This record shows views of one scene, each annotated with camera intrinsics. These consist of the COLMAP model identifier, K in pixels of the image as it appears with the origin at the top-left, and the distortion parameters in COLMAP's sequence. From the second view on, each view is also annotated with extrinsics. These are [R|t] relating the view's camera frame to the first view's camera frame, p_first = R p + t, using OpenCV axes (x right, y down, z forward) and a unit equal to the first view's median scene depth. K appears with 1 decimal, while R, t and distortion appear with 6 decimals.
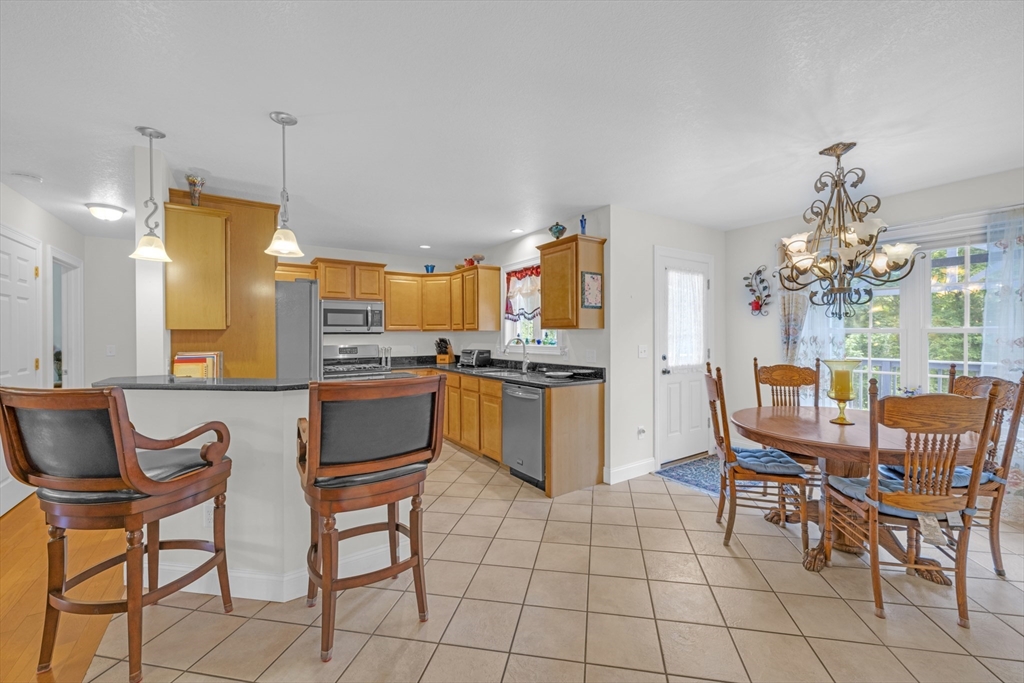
lens RADIAL K [[408.6, 0, 509.9], [0, 408.6, 341.5], [0, 0, 1]] dist [-0.001177, 0.000100]
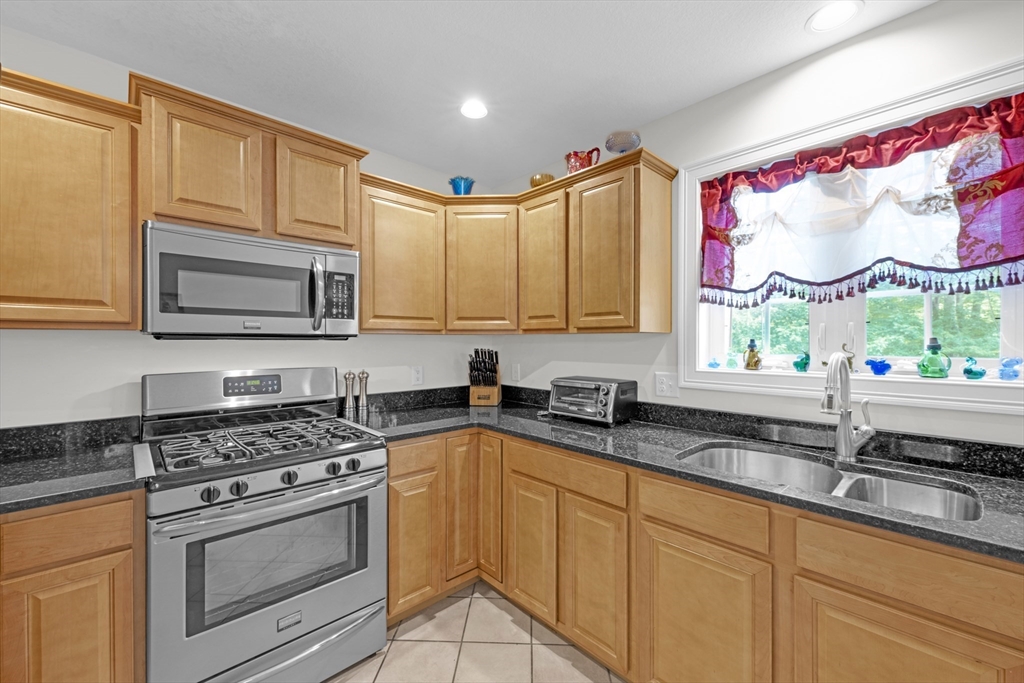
lens RADIAL K [[416.9, 0, 511.3], [0, 416.9, 347.2], [0, 0, 1]] dist [-0.001755, 0.000007]
pose [[0.986148, 0.002131, 0.165856, -0.235521], [-0.002448, 0.999996, 0.001706, -0.012600], [-0.165852, -0.002089, 0.986148, 0.607728]]
